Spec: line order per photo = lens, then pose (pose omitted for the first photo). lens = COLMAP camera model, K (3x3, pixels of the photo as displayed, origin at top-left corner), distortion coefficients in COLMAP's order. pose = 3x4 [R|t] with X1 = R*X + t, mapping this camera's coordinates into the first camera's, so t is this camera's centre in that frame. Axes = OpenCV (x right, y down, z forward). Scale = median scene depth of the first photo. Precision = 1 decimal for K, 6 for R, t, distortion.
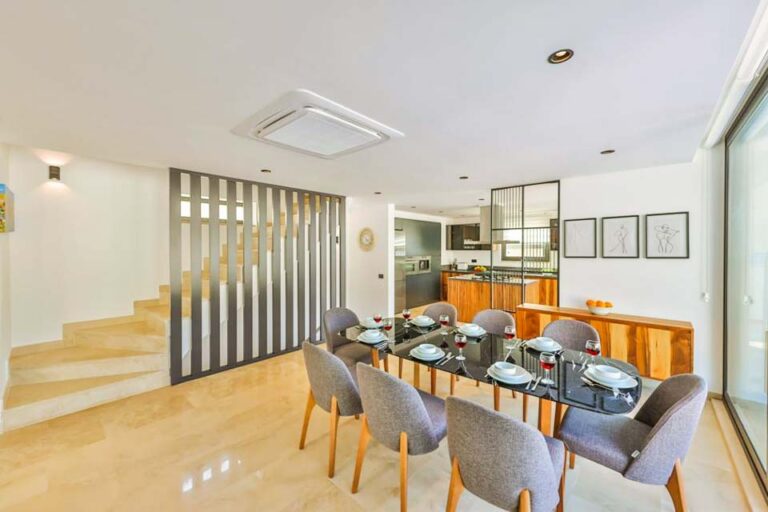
lens RADIAL K [[301.1, 0, 383.6], [0, 301.1, 251.1], [0, 0, 1]] dist [-0.000114, -0.000004]
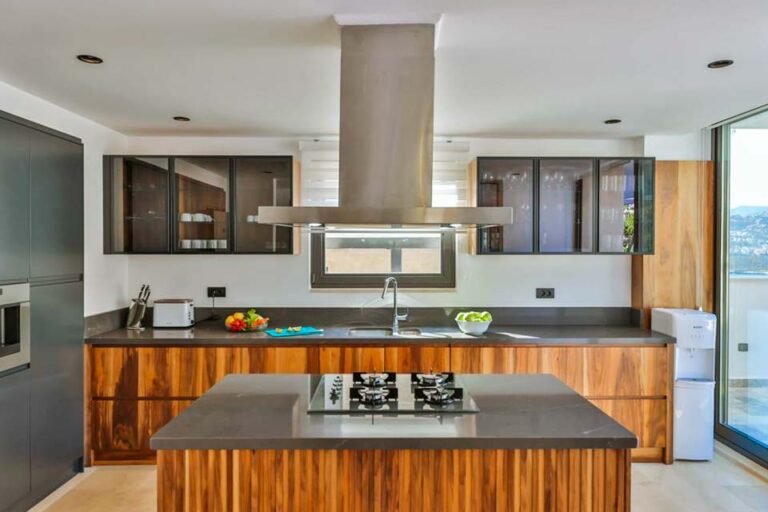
lens RADIAL K [[524.6, 0, 384.0], [0, 524.6, 253.9], [0, 0, 1]] dist [-0.001653, -0.001263]
pose [[0.742021, -0.012954, 0.670252, 0.091444], [0.010440, 0.999915, 0.007767, -0.004913], [-0.670296, 0.001234, 0.742093, 0.539521]]
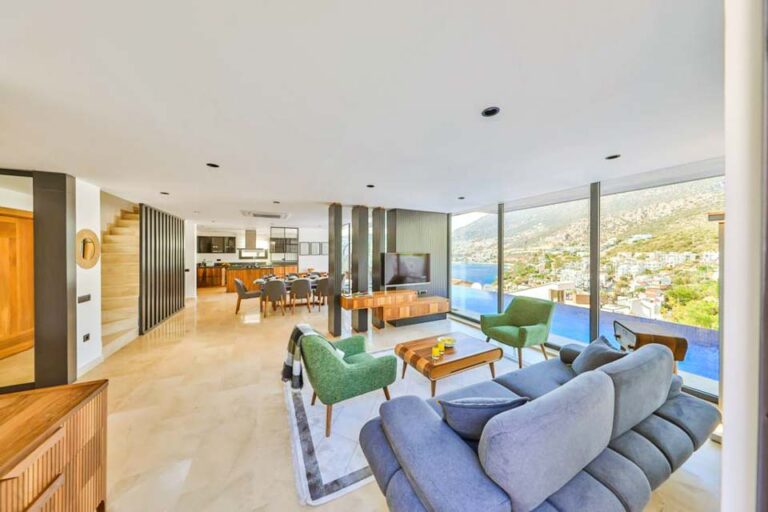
lens RADIAL K [[243.0, 0, 390.9], [0, 243.0, 253.9], [0, 0, 1]] dist [0.000579, 0.000010]
pose [[0.358139, -0.011440, 0.933598, -0.562036], [0.009797, 0.999916, 0.008494, -0.001042], [-0.933617, 0.006105, 0.358221, -0.288168]]
